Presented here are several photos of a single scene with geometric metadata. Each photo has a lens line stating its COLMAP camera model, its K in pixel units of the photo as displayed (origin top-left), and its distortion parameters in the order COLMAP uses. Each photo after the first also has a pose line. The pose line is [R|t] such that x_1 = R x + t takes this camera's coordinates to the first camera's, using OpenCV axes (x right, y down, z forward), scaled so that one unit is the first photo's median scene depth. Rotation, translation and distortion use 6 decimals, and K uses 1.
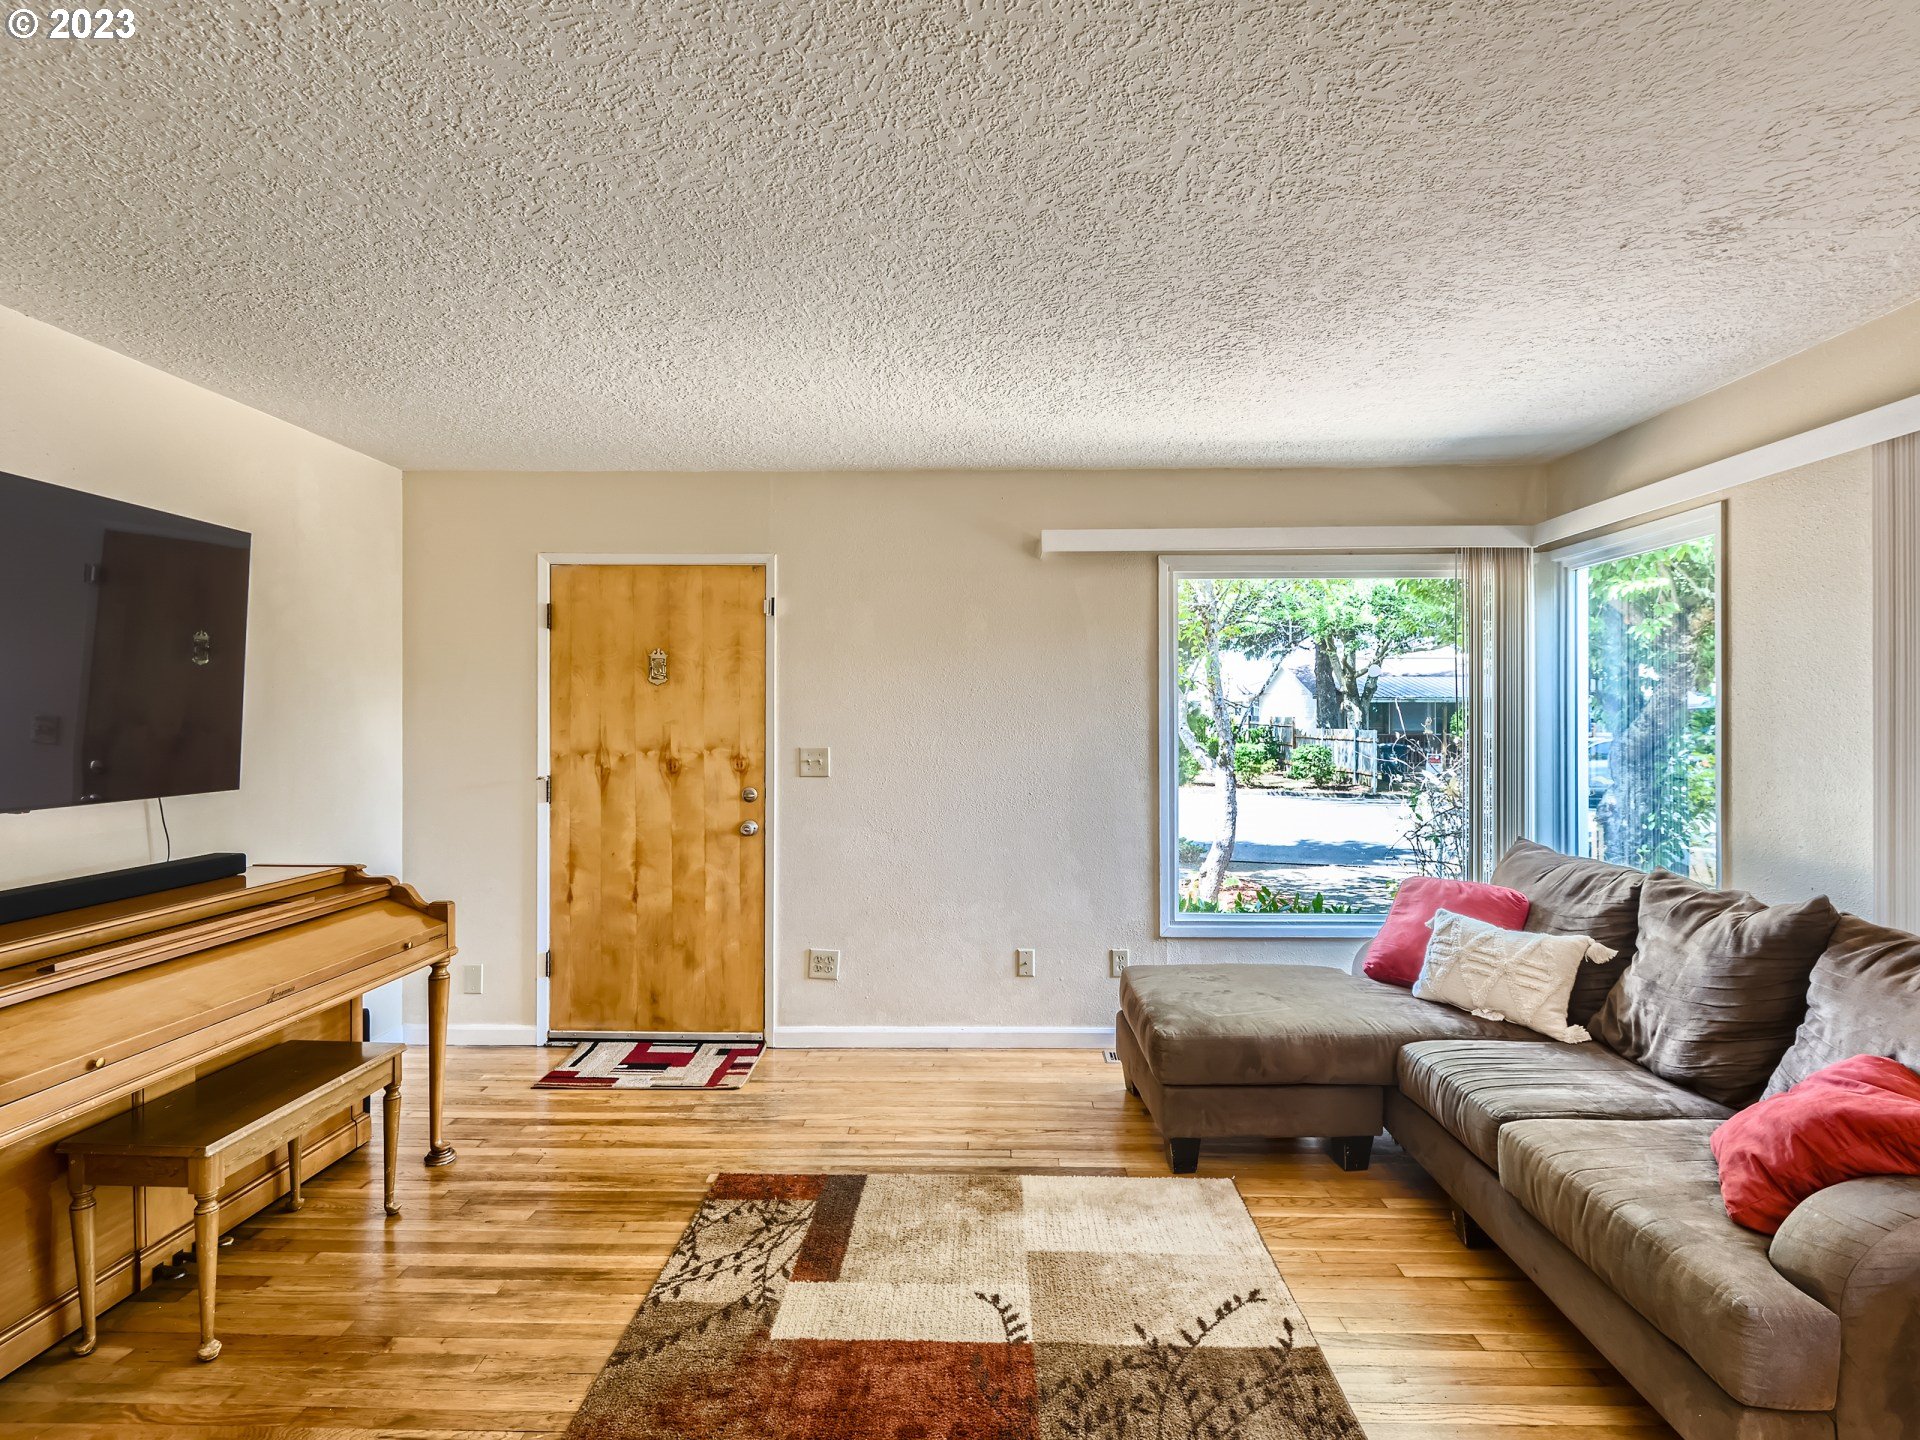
lens RADIAL K [[983.1, 0, 969.8], [0, 983.1, 717.0], [0, 0, 1]] dist [0.017398, -0.015877]
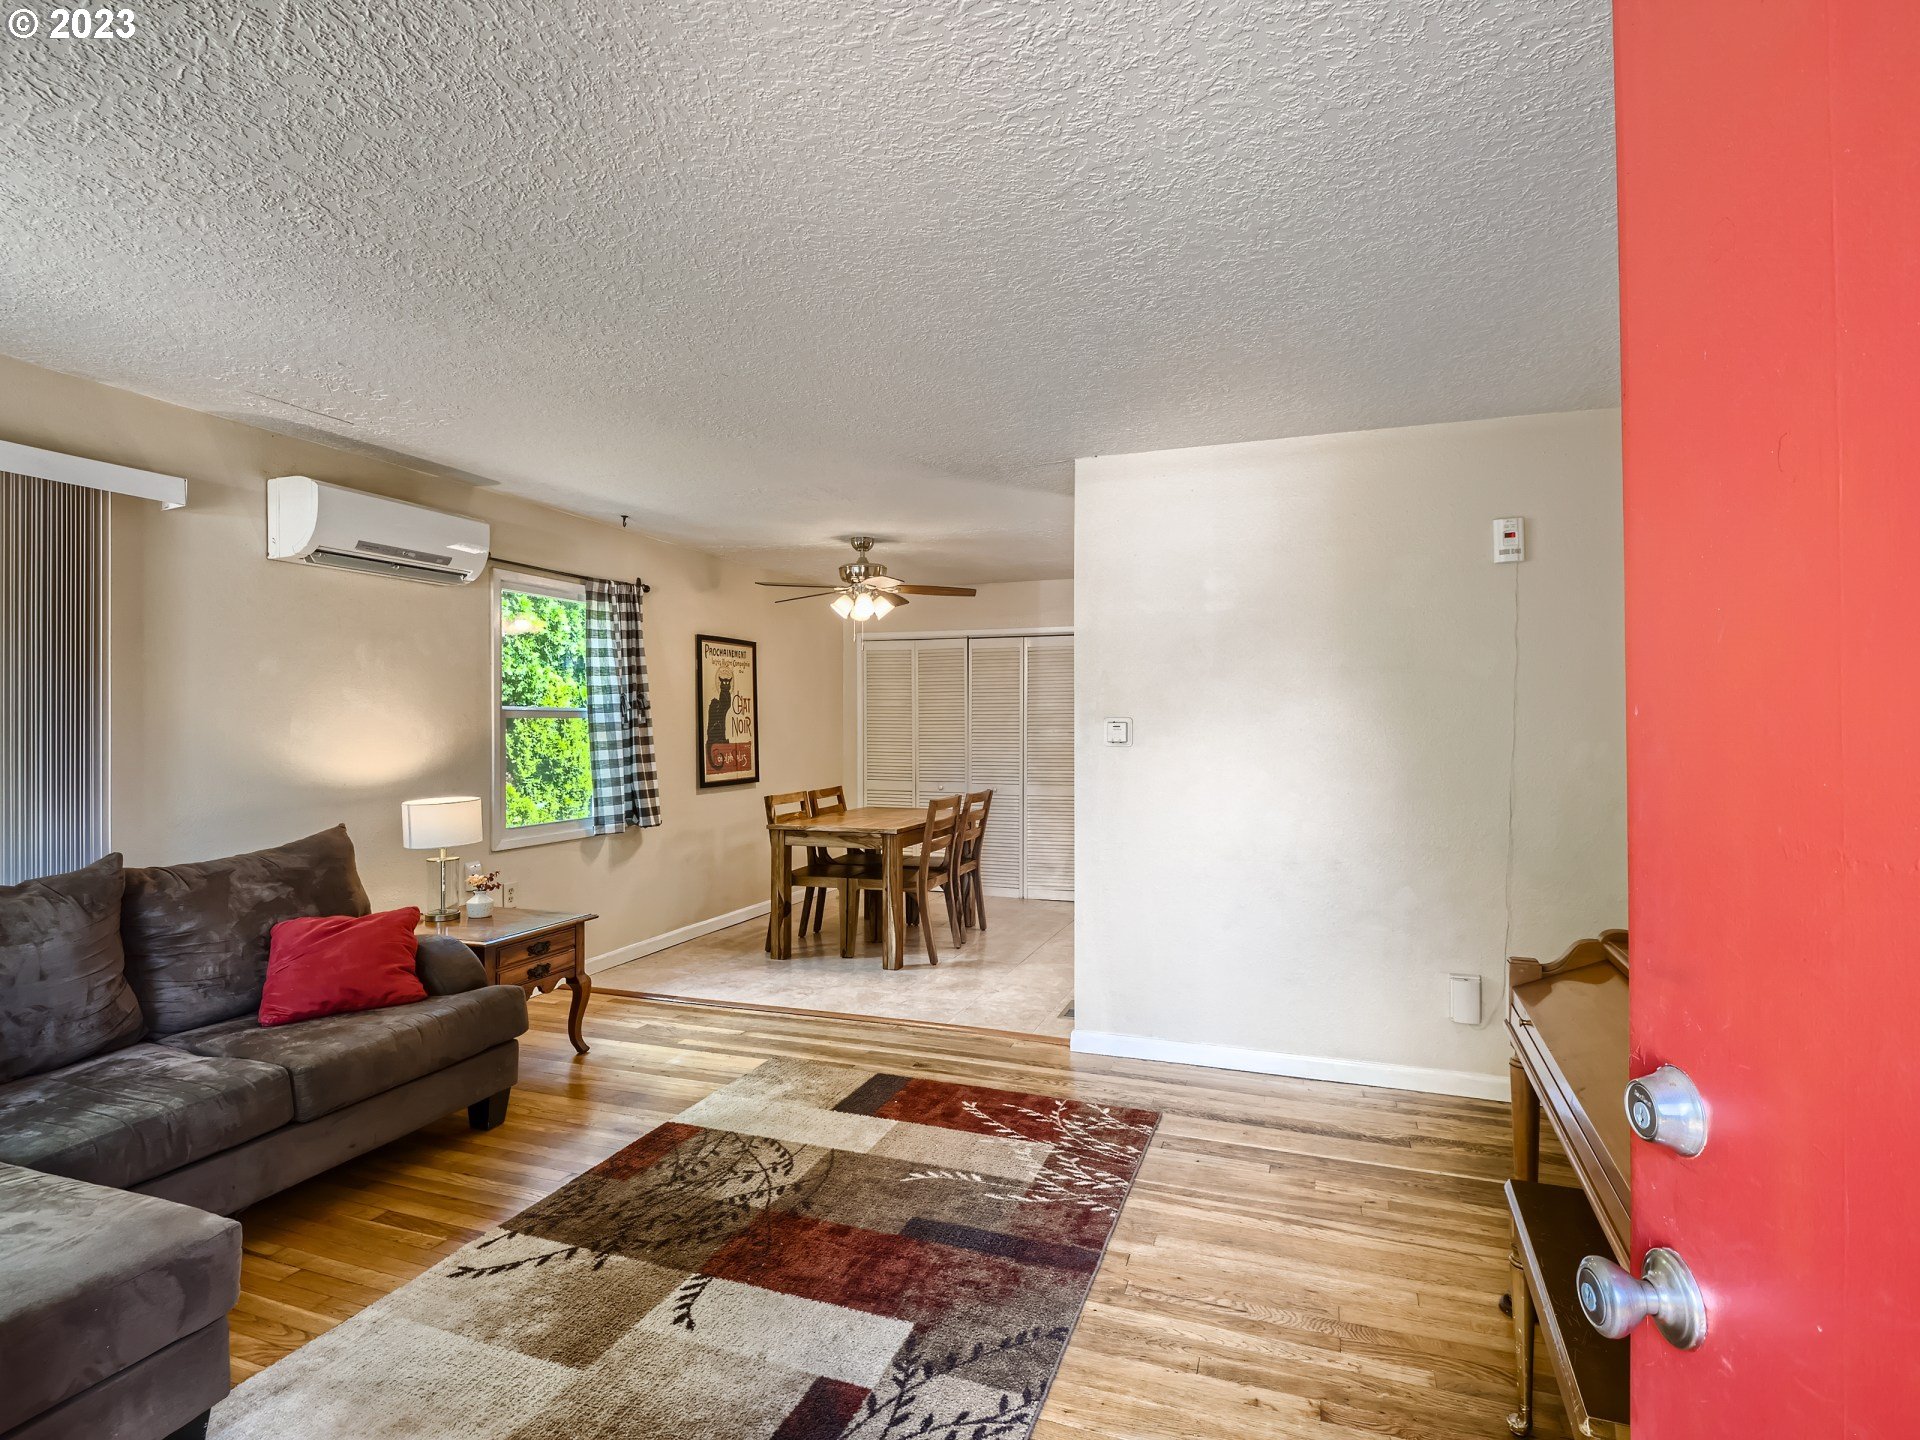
lens RADIAL K [[987.2, 0, 969.0], [0, 987.2, 718.7], [0, 0, 1]] dist [0.025071, -0.021701]
pose [[-0.947128, 0.004913, 0.320817, -0.417940], [0.004204, 0.999987, -0.002903, 0.014604], [-0.320827, -0.001401, -0.947137, 1.394743]]
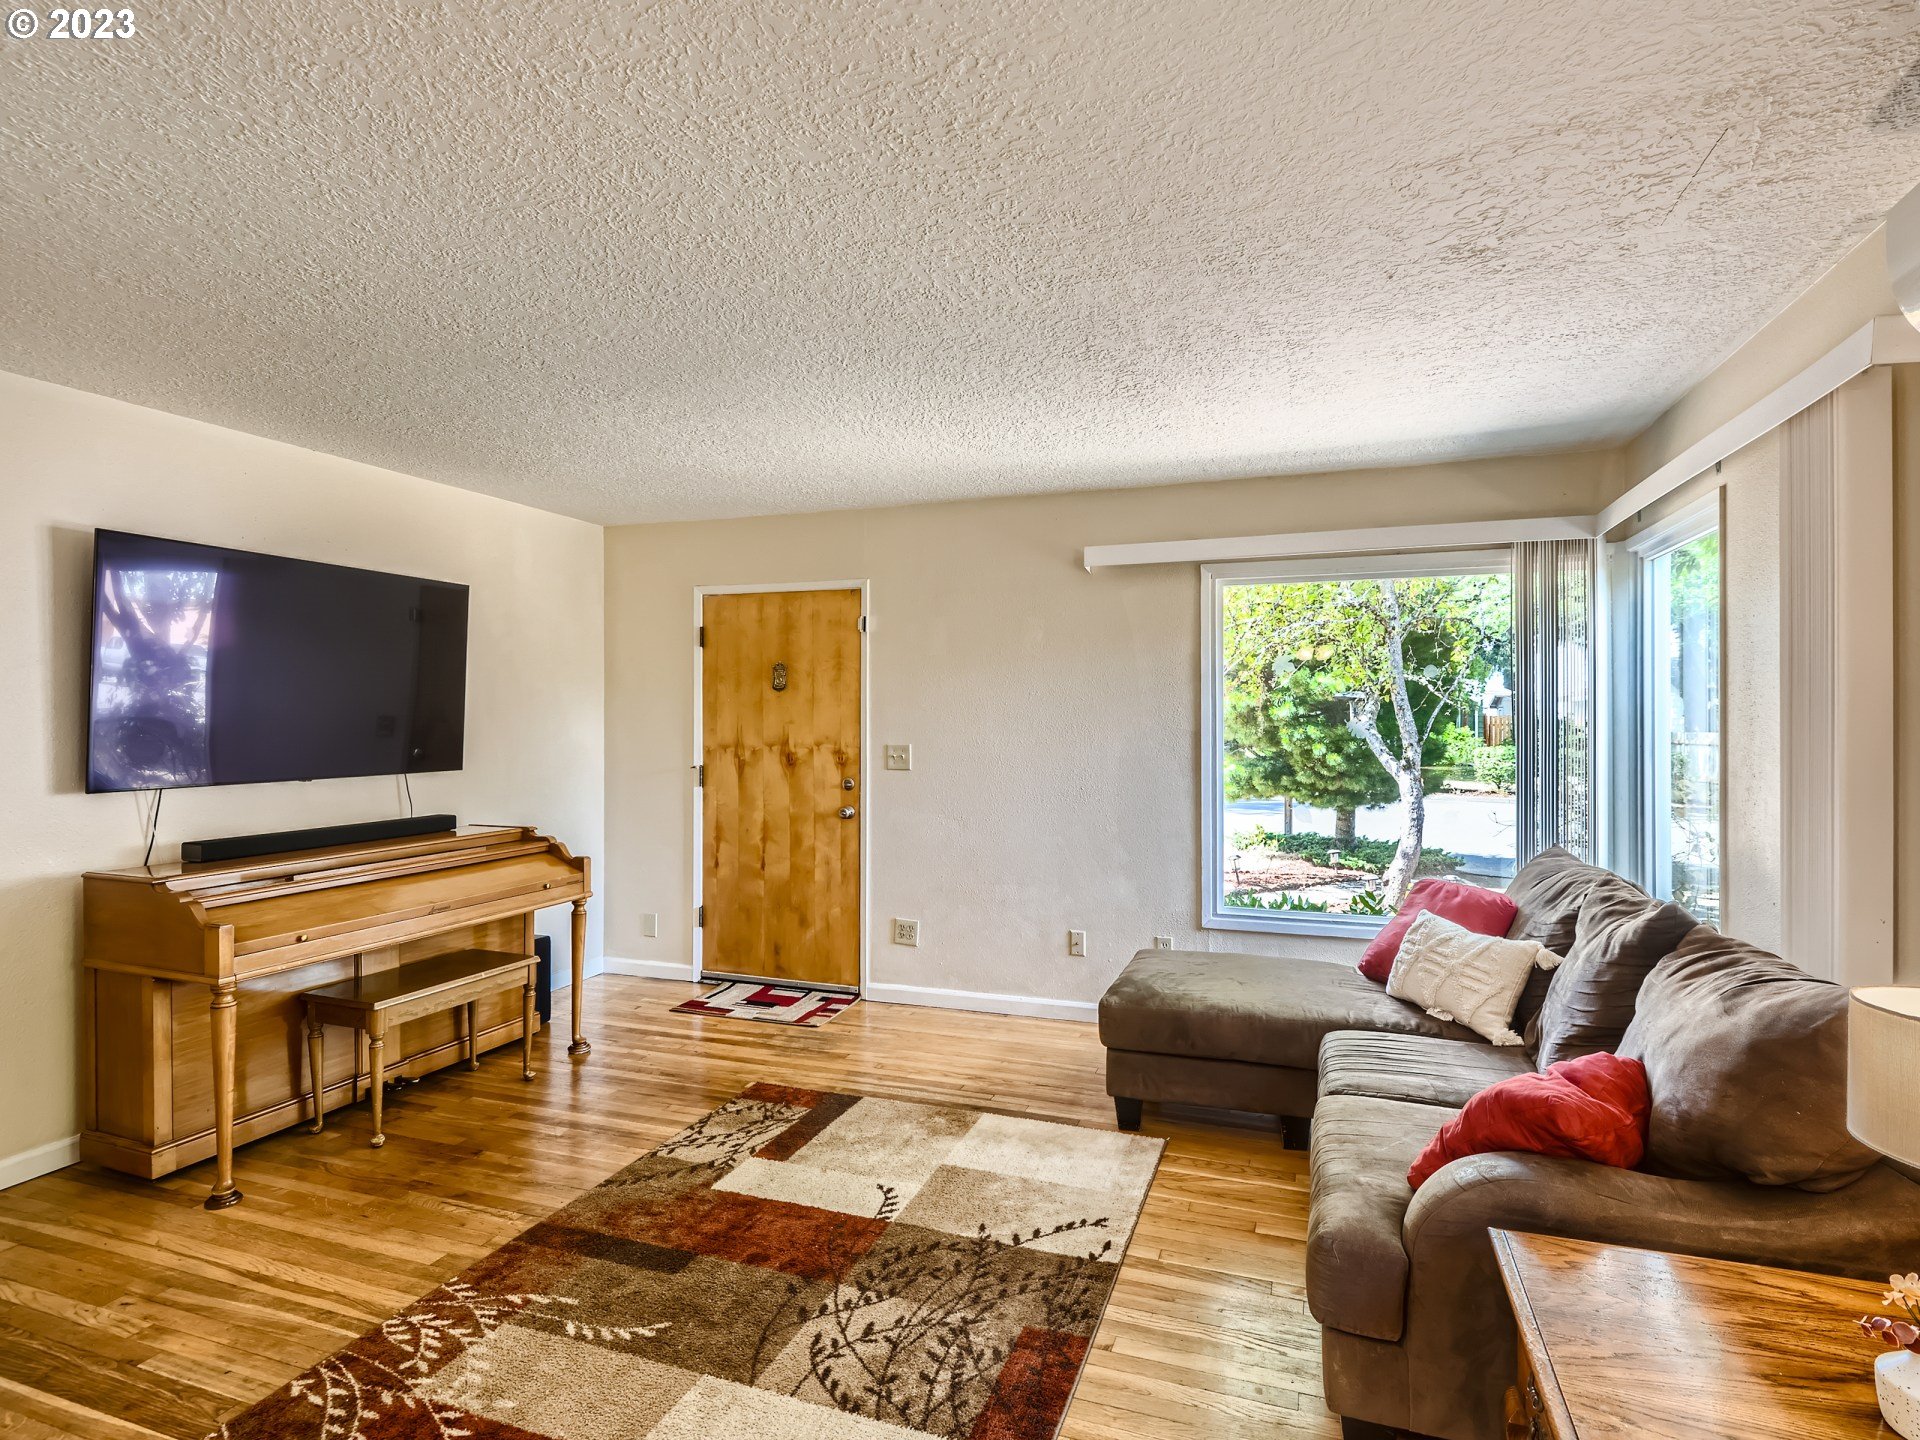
lens RADIAL K [[987.2, 0, 969.0], [0, 987.2, 718.7], [0, 0, 1]] dist [0.025071, -0.021701]
pose [[0.950604, 0.000609, -0.310404, 0.387908], [-0.000487, 1.000000, 0.000473, 0.000083], [0.310404, -0.000298, 0.950605, -0.111738]]
